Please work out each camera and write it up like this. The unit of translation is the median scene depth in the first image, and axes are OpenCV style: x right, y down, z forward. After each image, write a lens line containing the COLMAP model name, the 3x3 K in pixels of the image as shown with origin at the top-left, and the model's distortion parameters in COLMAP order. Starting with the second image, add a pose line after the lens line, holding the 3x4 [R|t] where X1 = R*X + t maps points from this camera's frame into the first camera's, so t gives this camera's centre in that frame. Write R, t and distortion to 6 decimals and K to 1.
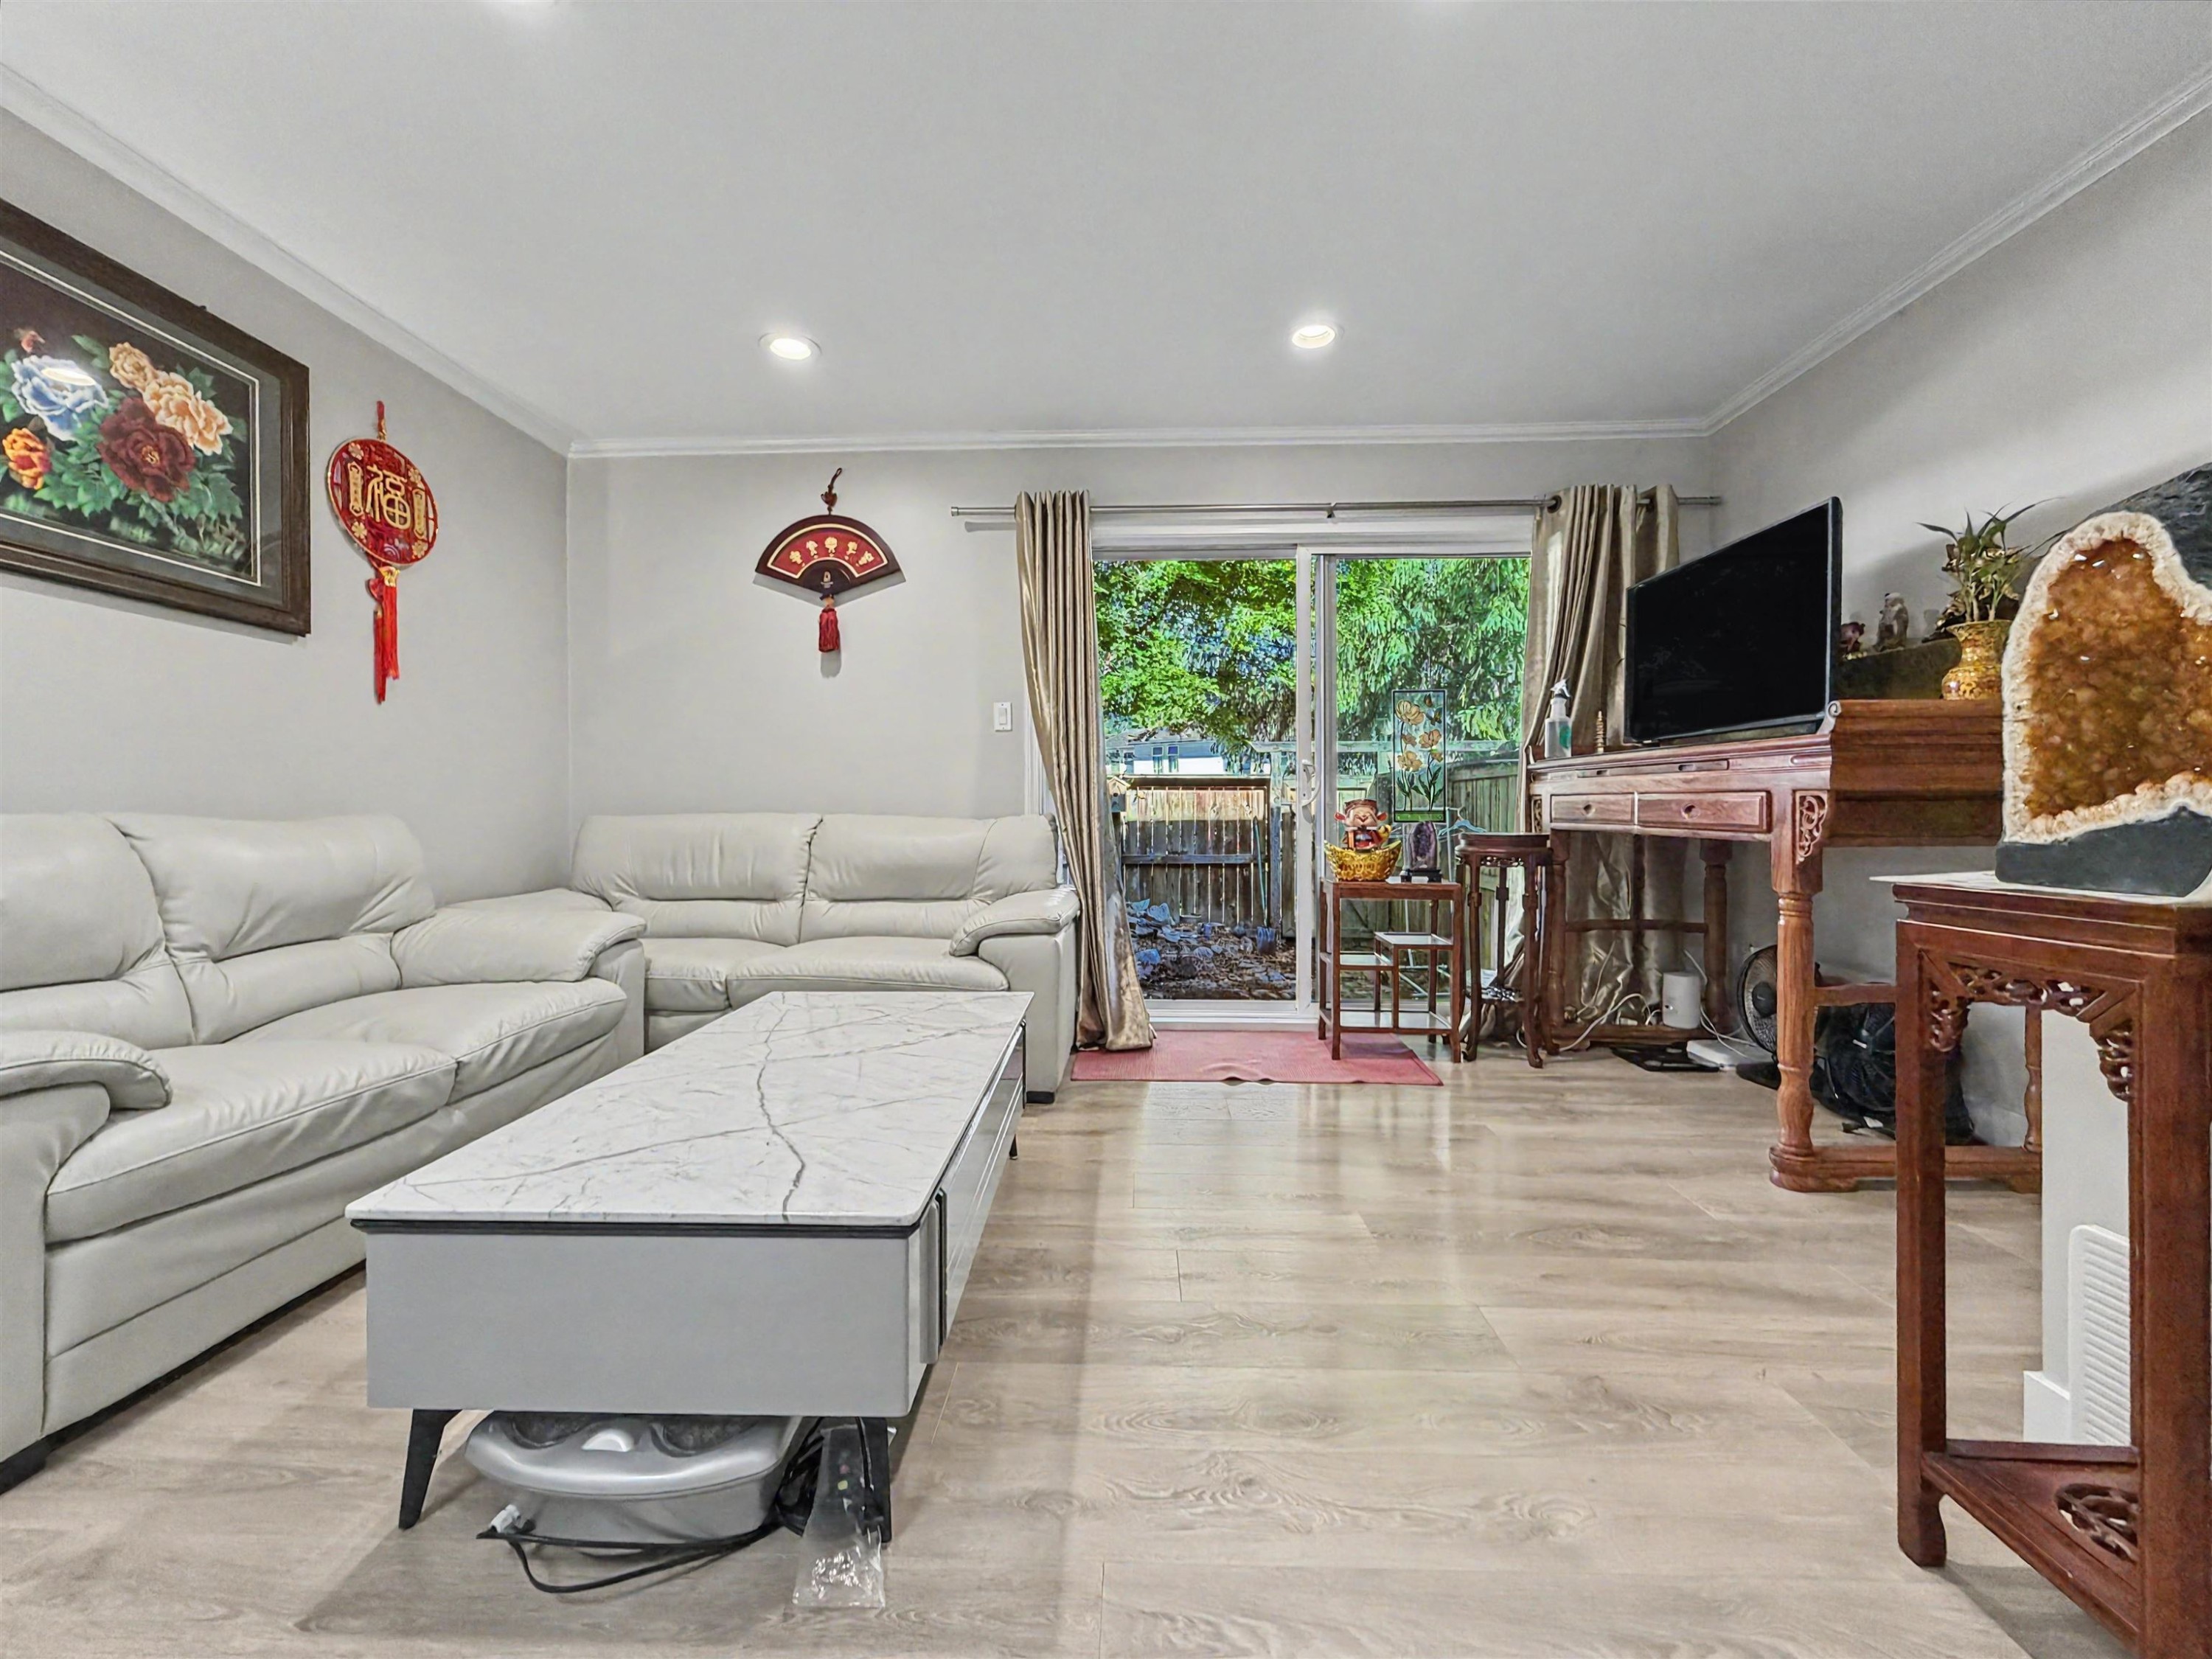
lens RADIAL K [[891.3, 0, 1101.6], [0, 891.3, 816.9], [0, 0, 1]] dist [0.000512, -0.000186]
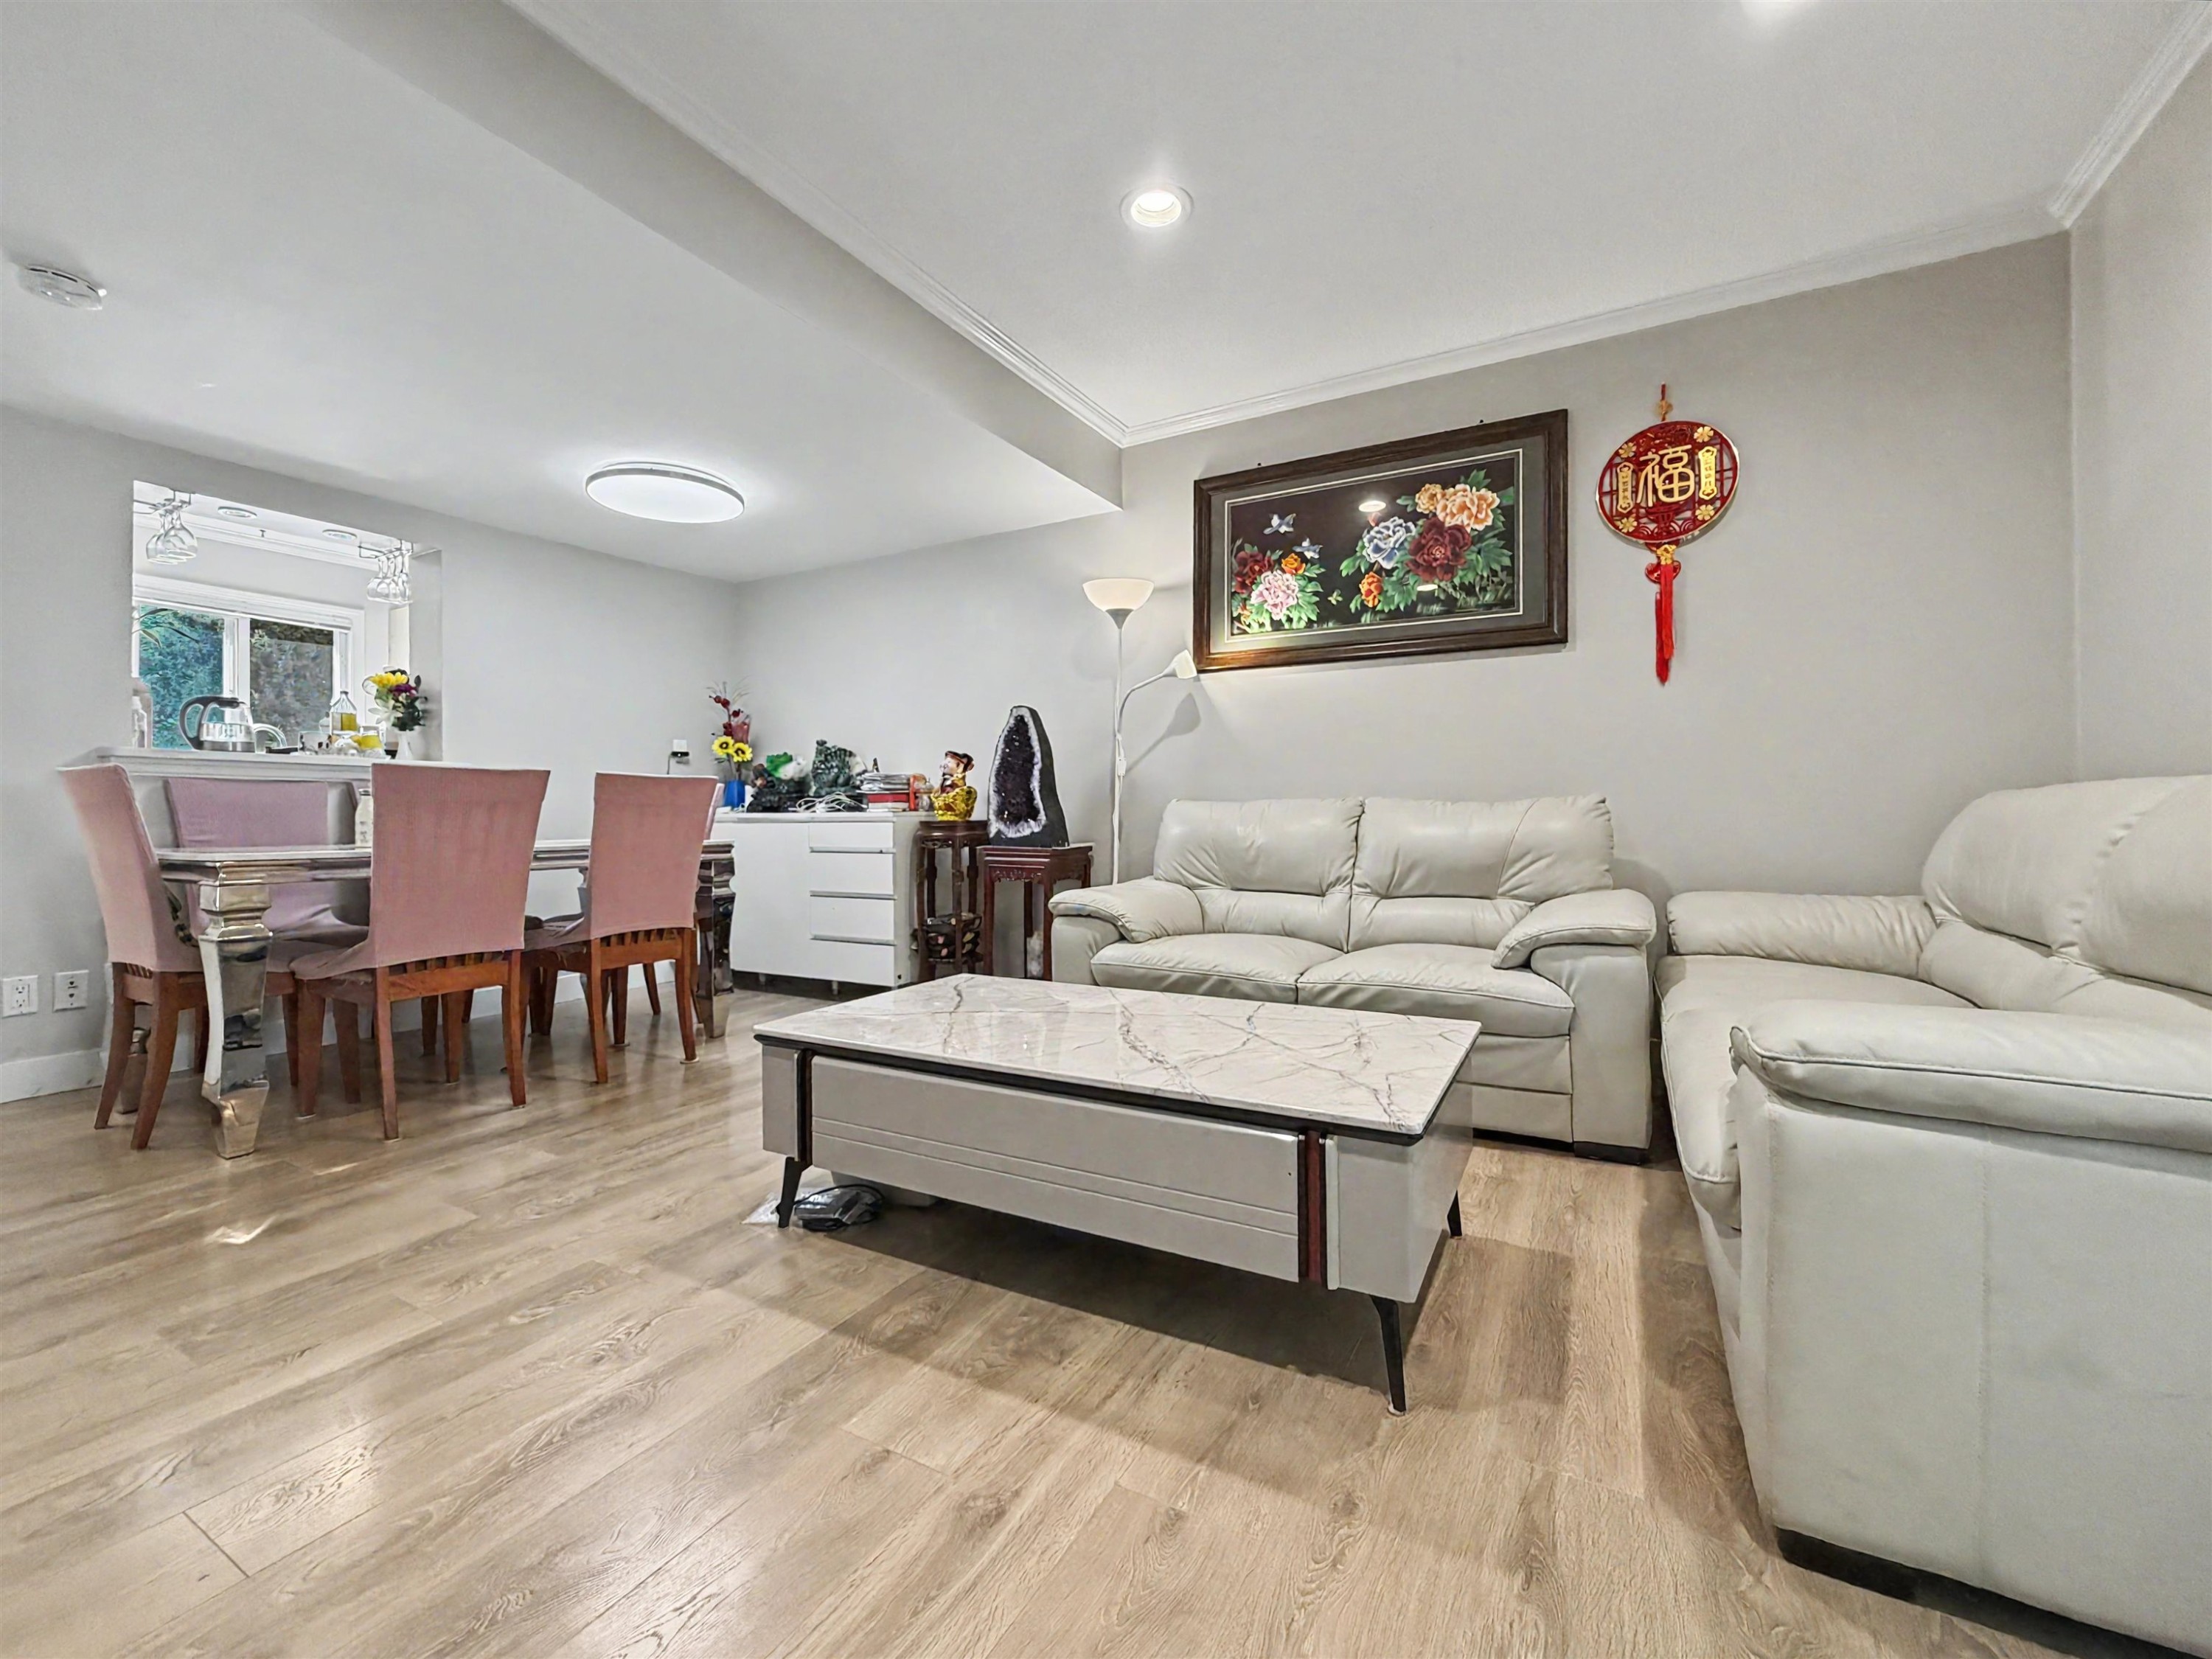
lens RADIAL K [[910.7, 0, 1104.9], [0, 910.7, 816.2], [0, 0, 1]] dist [0.001864, 0.000074]
pose [[-0.450237, 0.004000, -0.892900, 0.452097], [0.004527, 0.999987, 0.002197, 0.018770], [0.892898, -0.003053, -0.450249, 1.039427]]
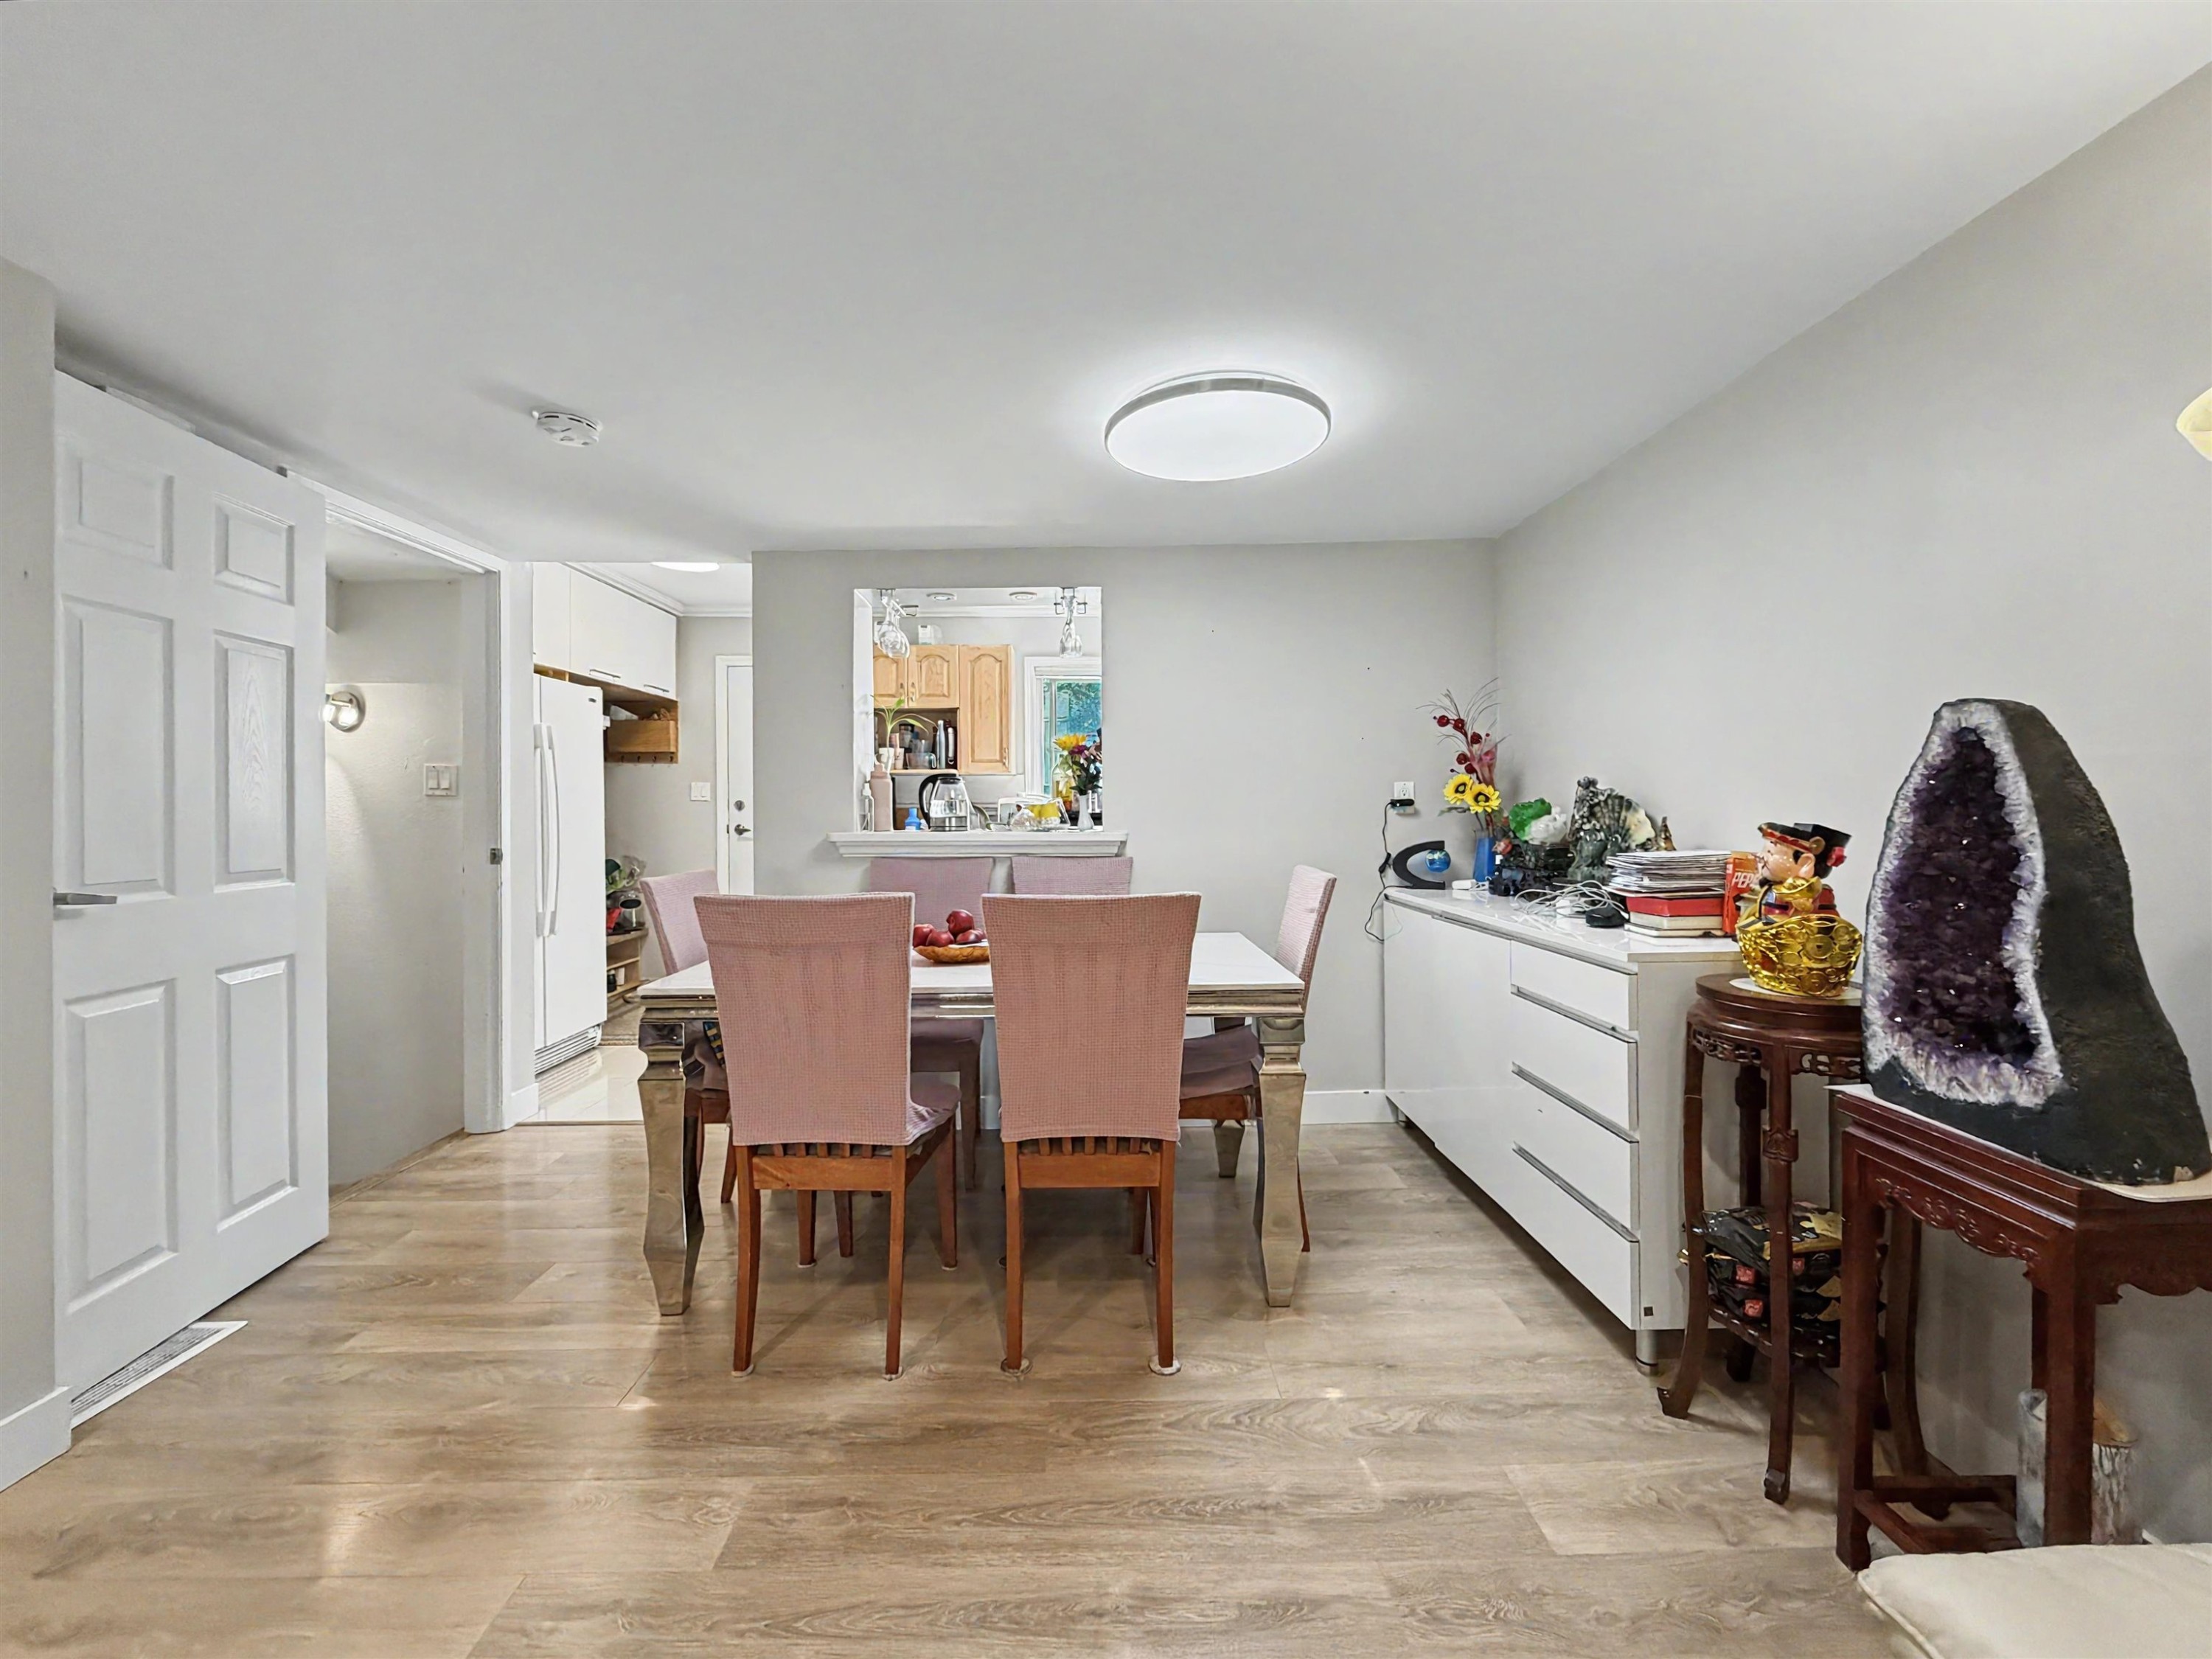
lens RADIAL K [[910.7, 0, 1104.9], [0, 910.7, 816.2], [0, 0, 1]] dist [0.001864, 0.000074]
pose [[-0.998323, 0.008304, -0.057298, -0.338972], [0.007788, 0.999927, 0.009216, -0.107304], [0.057370, 0.008754, -0.998315, 0.701152]]
